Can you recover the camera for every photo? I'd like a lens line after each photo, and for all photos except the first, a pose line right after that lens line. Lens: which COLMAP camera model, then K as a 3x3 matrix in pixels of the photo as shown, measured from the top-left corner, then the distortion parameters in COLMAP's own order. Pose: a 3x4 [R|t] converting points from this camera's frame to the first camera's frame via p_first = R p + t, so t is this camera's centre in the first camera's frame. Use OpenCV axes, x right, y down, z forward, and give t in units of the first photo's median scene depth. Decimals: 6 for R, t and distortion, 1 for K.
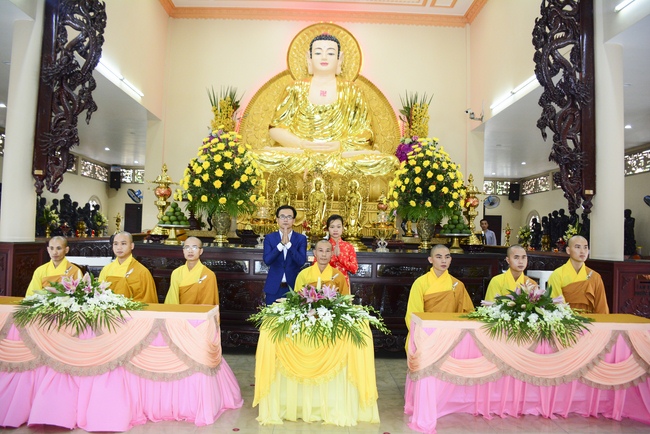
lens RADIAL K [[501.4, 0, 324.4], [0, 501.4, 216.6], [0, 0, 1]] dist [-0.156791, 0.100905]
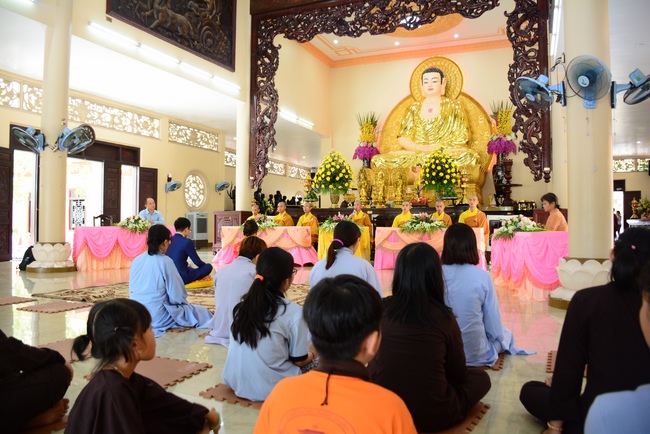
lens RADIAL K [[501.4, 0, 324.4], [0, 501.4, 216.6], [0, 0, 1]] dist [-0.156791, 0.100905]
pose [[0.907207, -0.033336, -0.419362, 0.556534], [0.039767, 0.999187, 0.006601, 0.067328], [0.418801, -0.022666, 0.907795, -0.782162]]
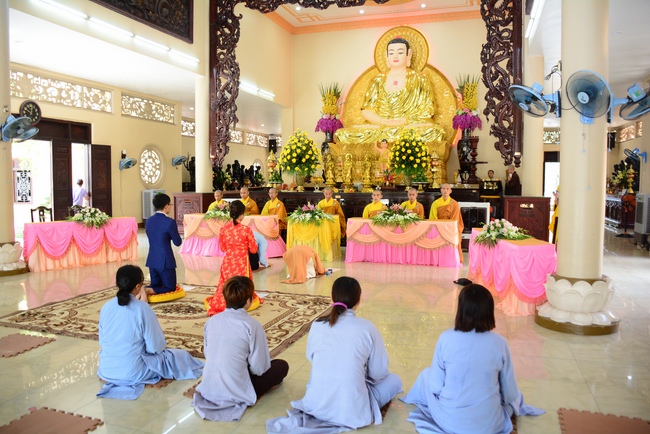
lens RADIAL K [[503.5, 0, 324.9], [0, 503.5, 215.8], [0, 0, 1]] dist [-0.153327, 0.099603]
pose [[0.941743, -0.006506, -0.336271, 0.499954], [0.039646, 0.994990, 0.091780, -0.021758], [0.333989, -0.099765, 0.937282, -0.747033]]
